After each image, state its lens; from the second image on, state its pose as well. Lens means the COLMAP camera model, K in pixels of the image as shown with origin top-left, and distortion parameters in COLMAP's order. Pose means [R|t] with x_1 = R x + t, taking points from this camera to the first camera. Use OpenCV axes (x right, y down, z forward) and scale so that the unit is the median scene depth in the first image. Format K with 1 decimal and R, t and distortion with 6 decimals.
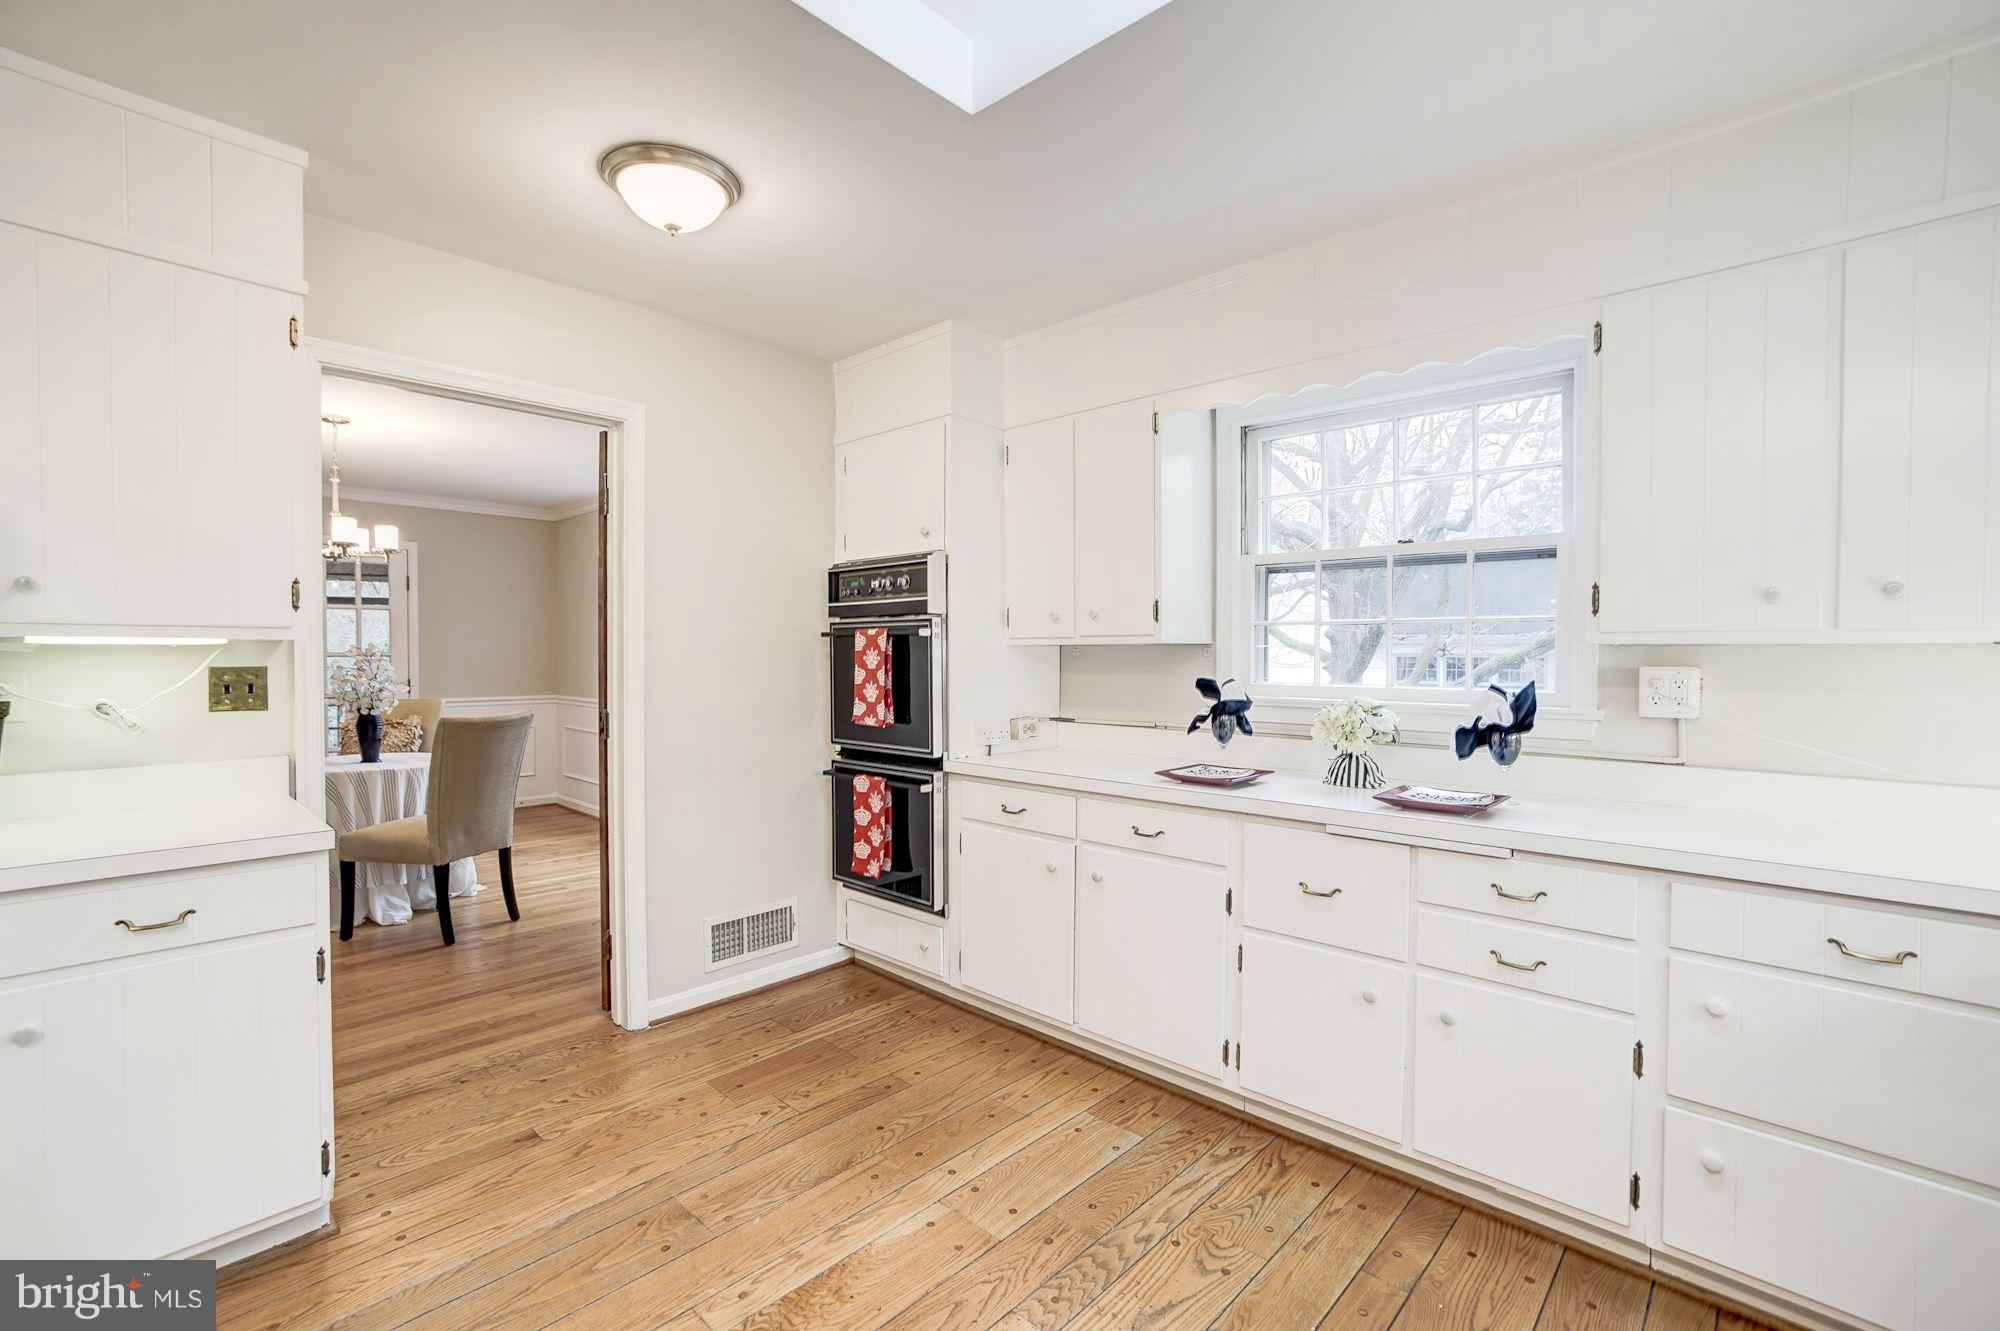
lens RADIAL K [[874.3, 0, 983.8], [0, 874.3, 664.2], [0, 0, 1]] dist [-0.041265, 0.015472]
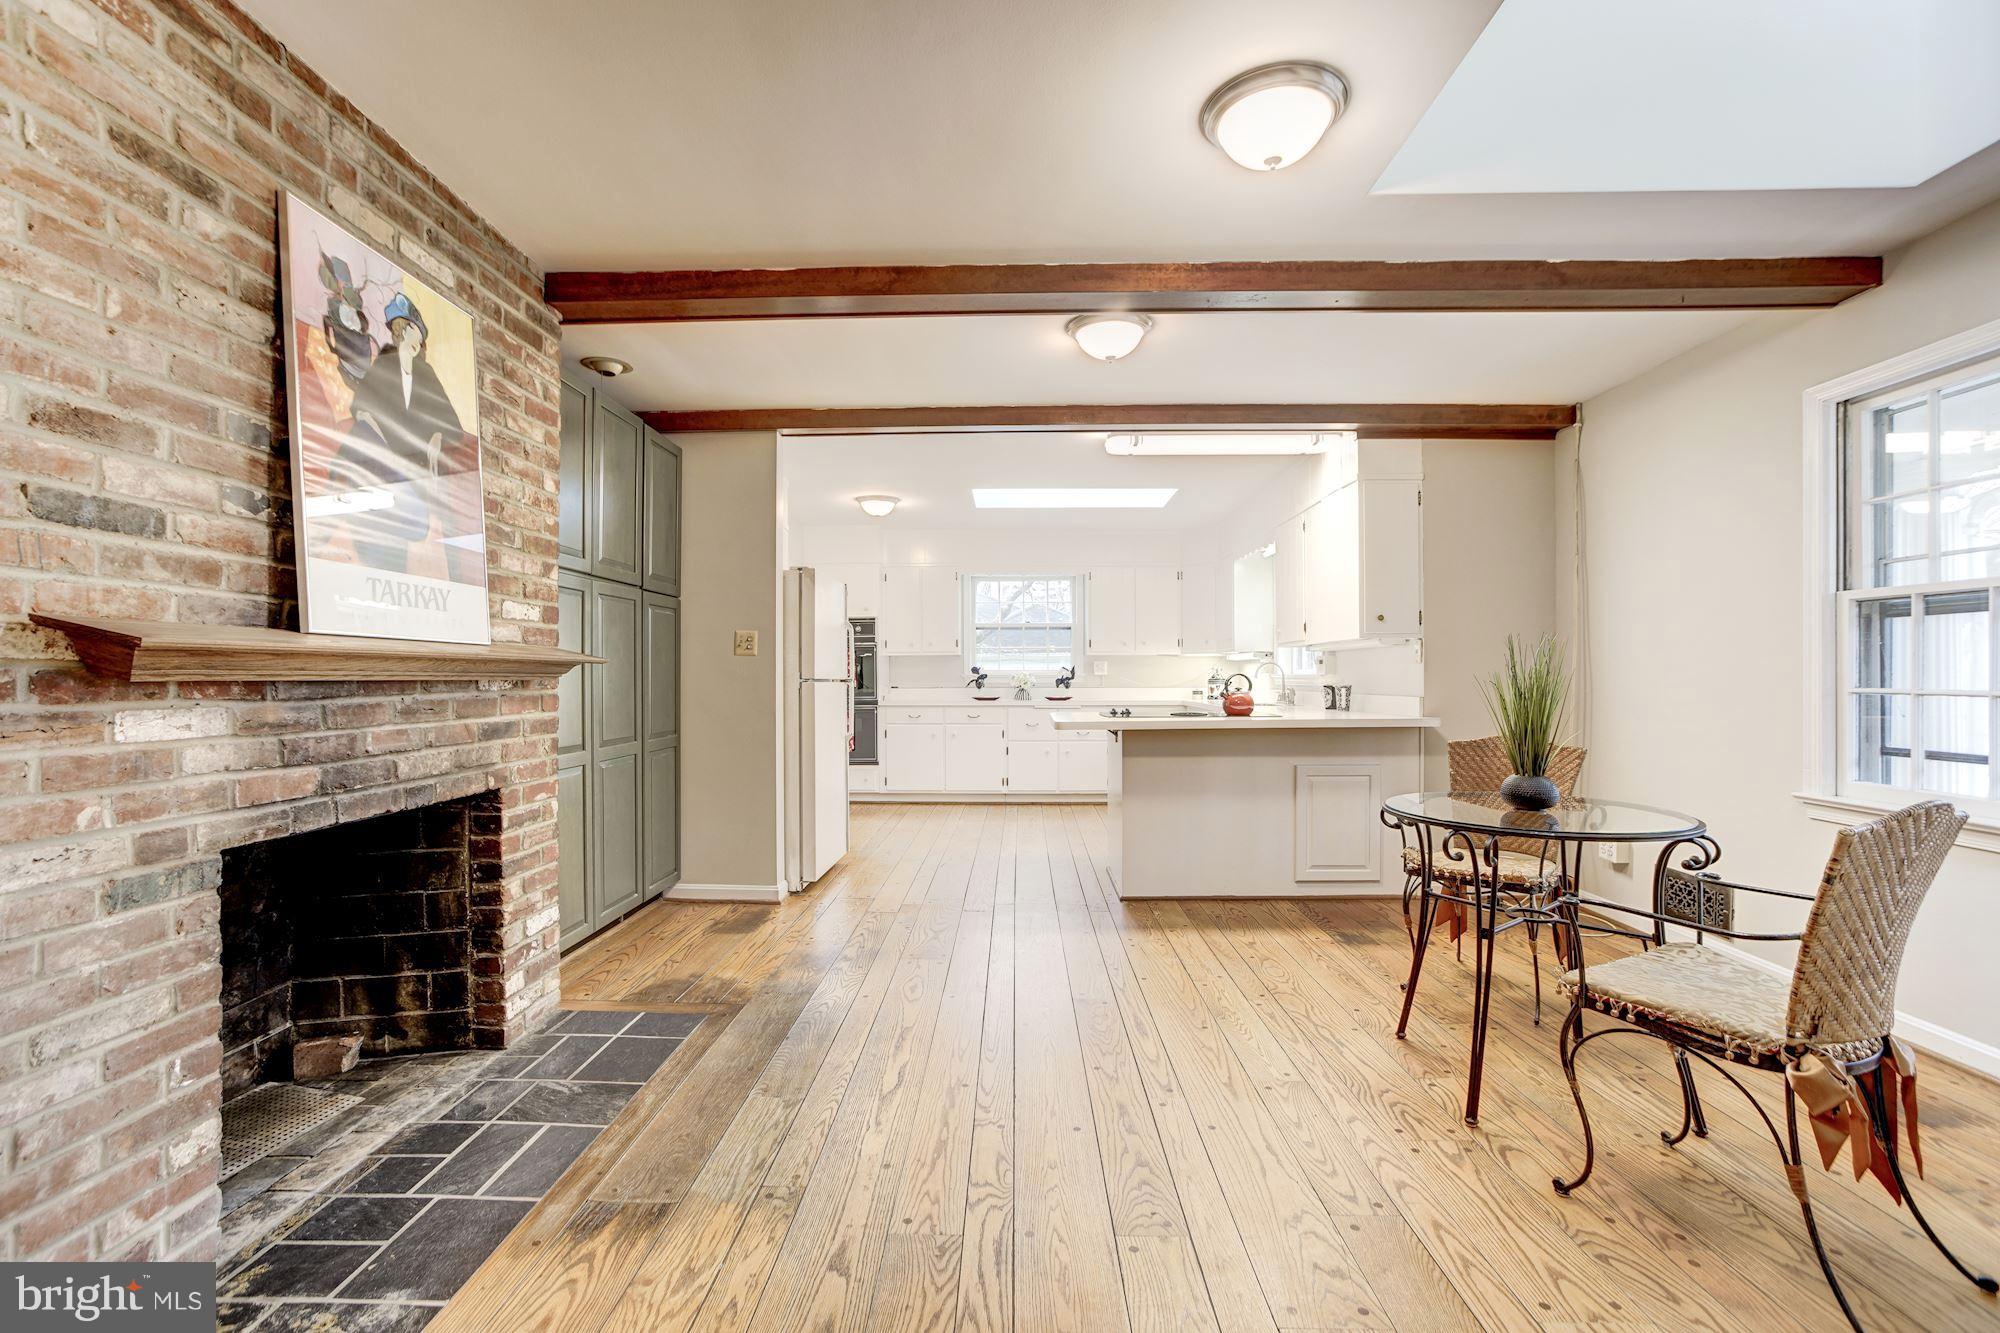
lens RADIAL K [[874.3, 0, 1015.4], [0, 874.3, 680.3], [0, 0, 1]] dist [-0.041265, 0.015472]
pose [[0.742287, -0.010877, 0.669994, -1.559989], [0.014321, 0.999897, 0.000367, 0.059312], [-0.669929, 0.009323, 0.742367, -1.216622]]
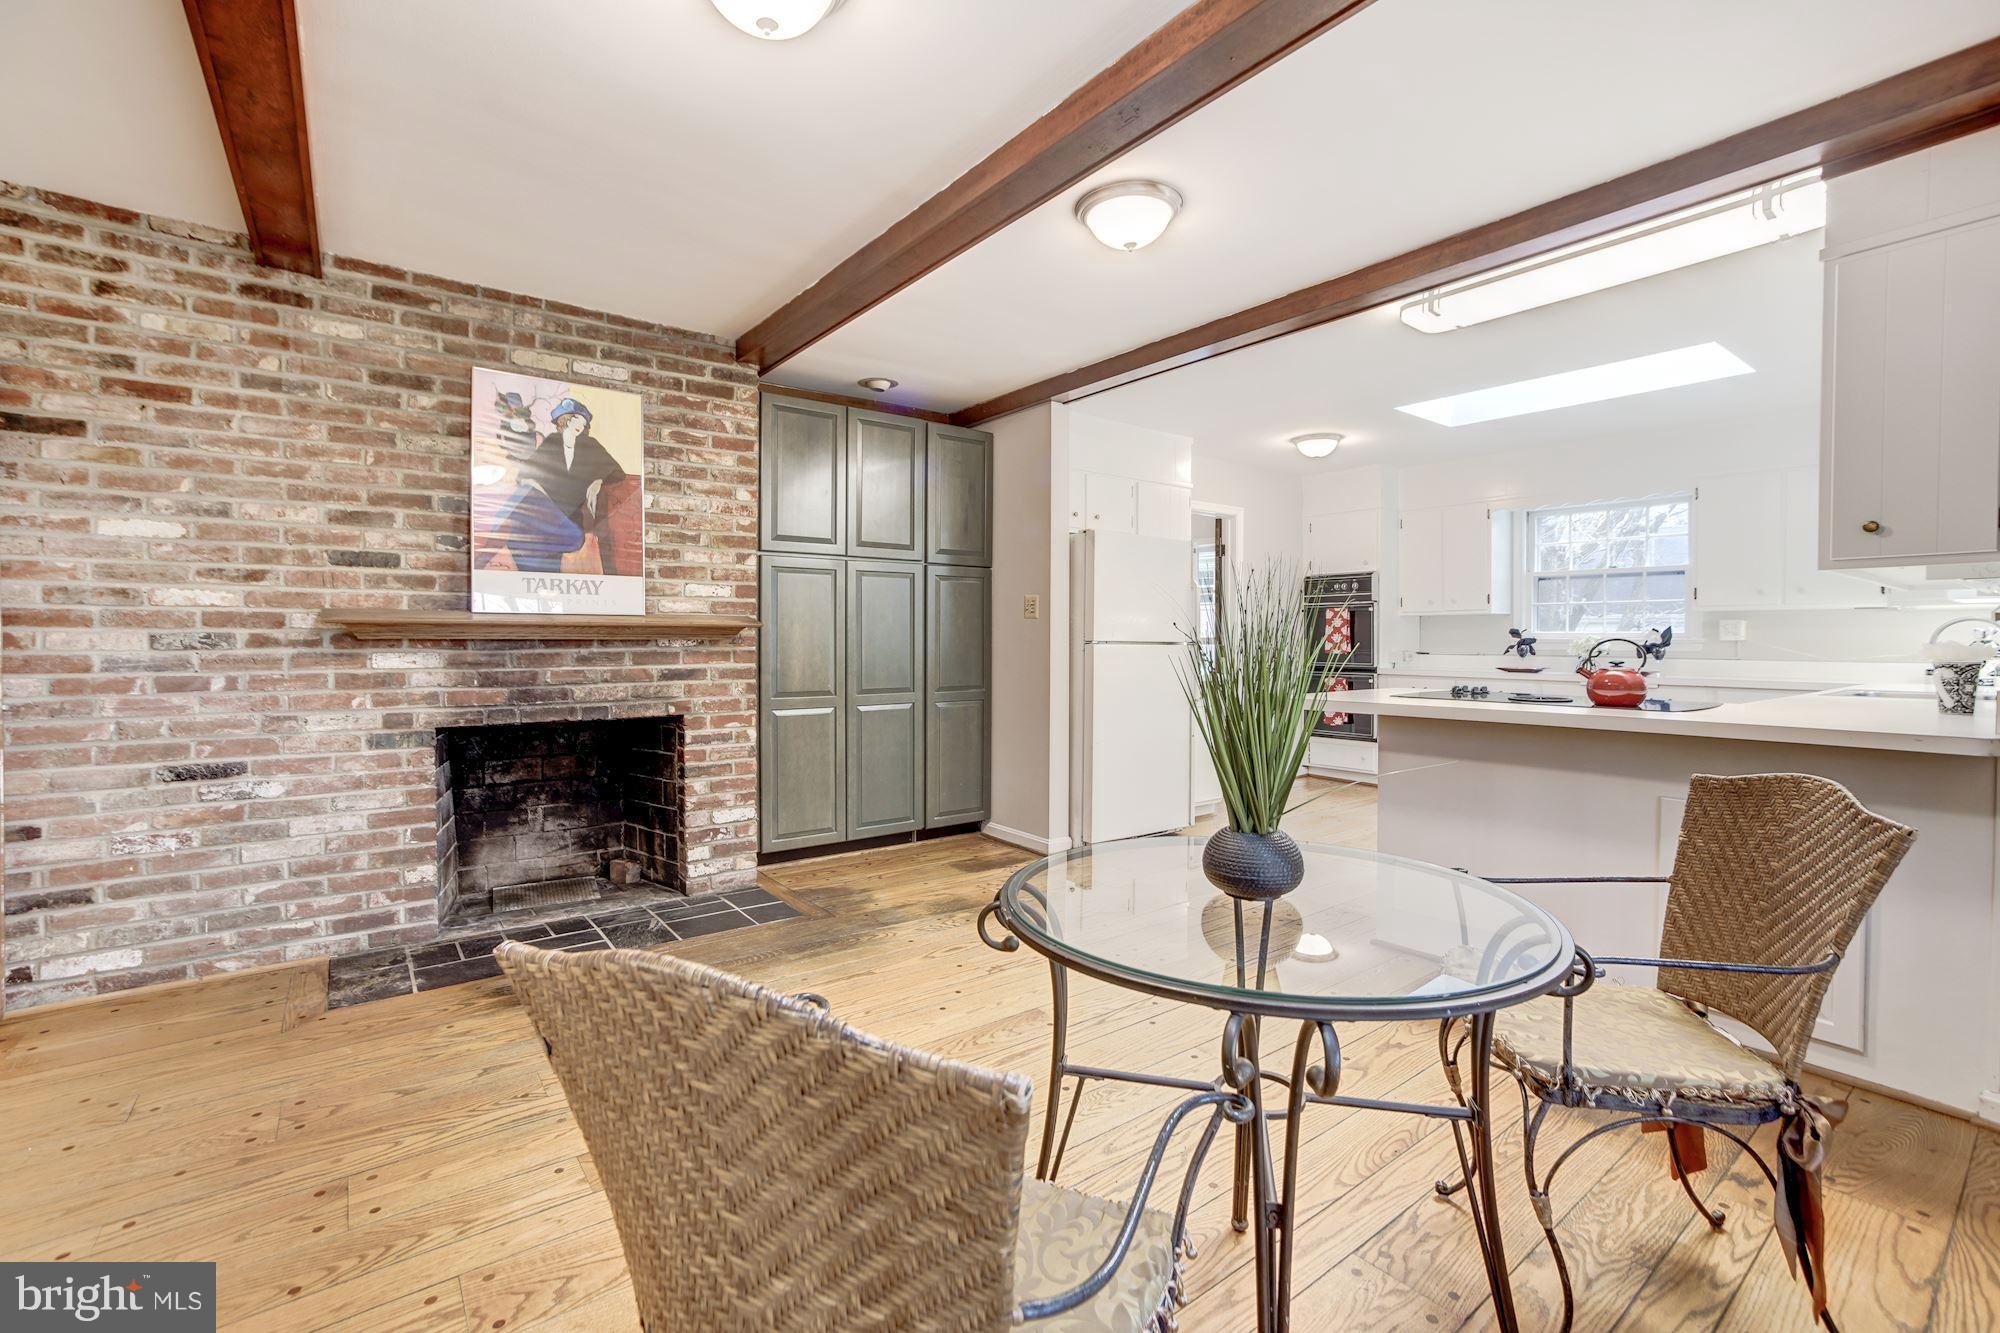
lens RADIAL K [[874.3, 0, 966.7], [0, 874.3, 654.6], [0, 0, 1]] dist [-0.041265, 0.015472]
pose [[0.981993, 0.001417, -0.188914, -0.685669], [-0.000066, 0.999974, 0.007159, 0.064866], [0.188919, -0.007018, 0.981968, -1.391826]]
